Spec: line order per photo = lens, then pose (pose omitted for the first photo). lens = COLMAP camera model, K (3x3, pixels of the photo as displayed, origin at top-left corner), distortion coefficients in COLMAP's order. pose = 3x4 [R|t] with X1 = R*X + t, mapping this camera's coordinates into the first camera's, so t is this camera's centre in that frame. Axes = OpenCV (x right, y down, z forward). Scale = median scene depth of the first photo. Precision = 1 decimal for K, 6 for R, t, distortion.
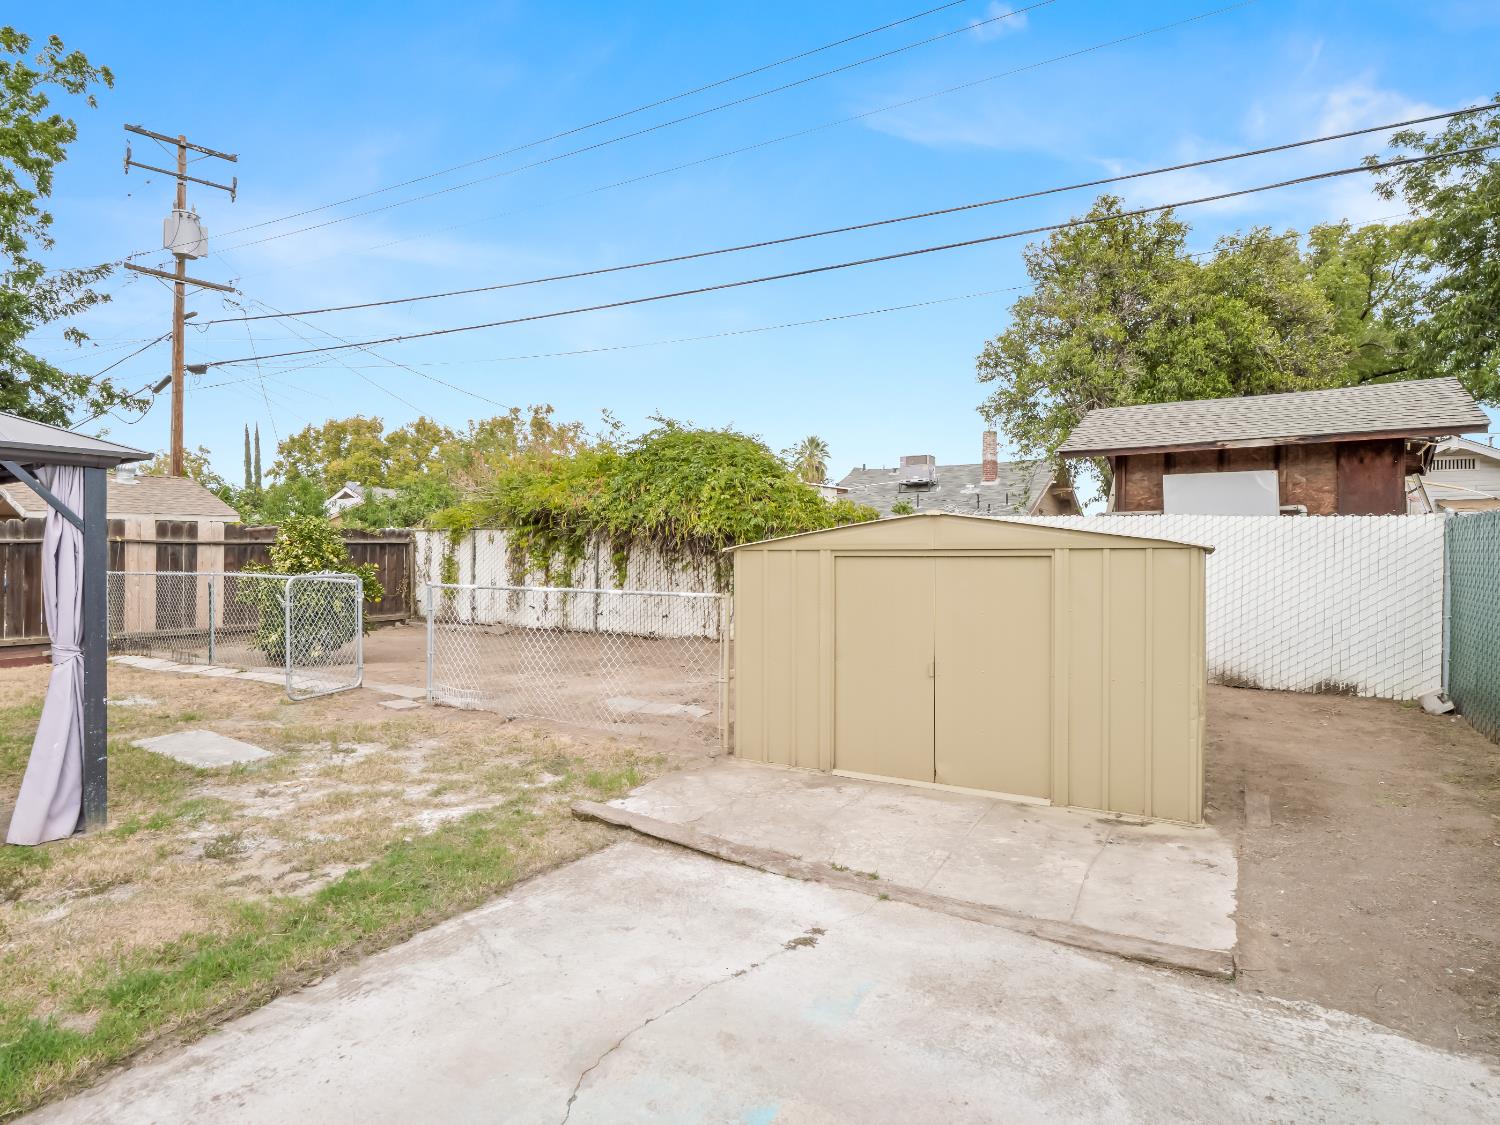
lens RADIAL K [[802.7, 0, 740.6], [0, 802.7, 563.4], [0, 0, 1]] dist [-0.003201, -0.003545]
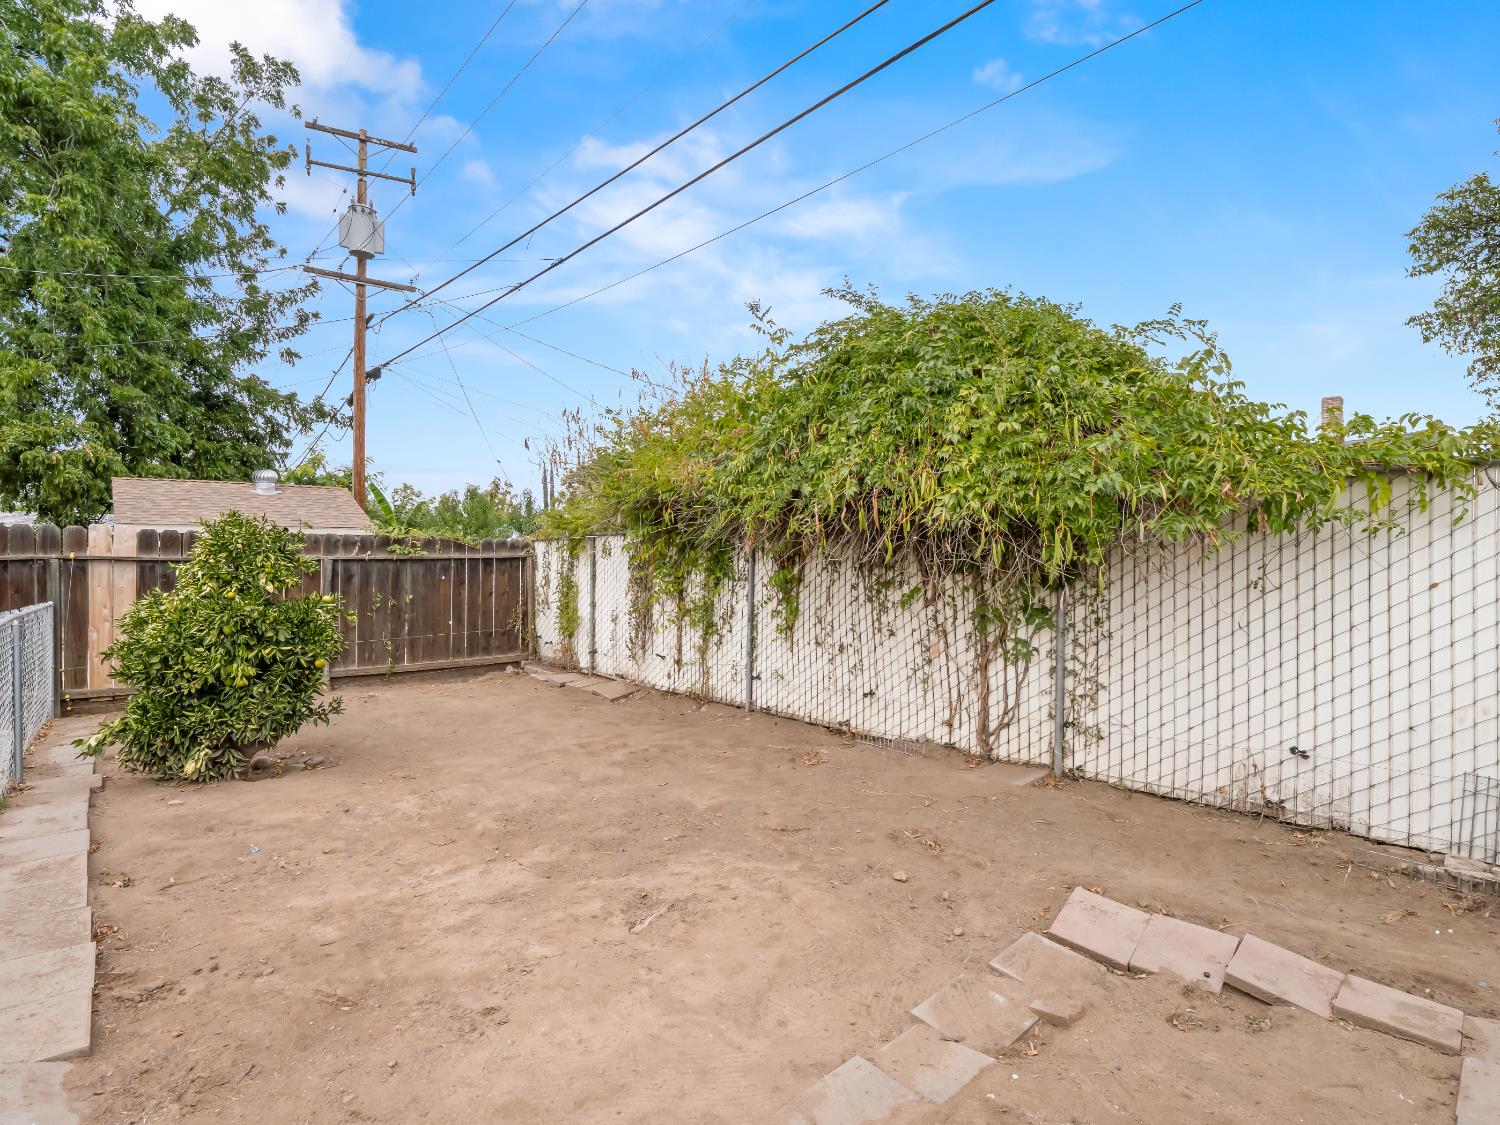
lens RADIAL K [[732.2, 0, 745.3], [0, 732.2, 569.1], [0, 0, 1]] dist [-0.007684, -0.004681]
pose [[0.956772, -0.006956, -0.290757, -0.033853], [0.004330, 0.999944, -0.009676, -0.009435], [0.290808, 0.007999, 0.956748, 0.541389]]
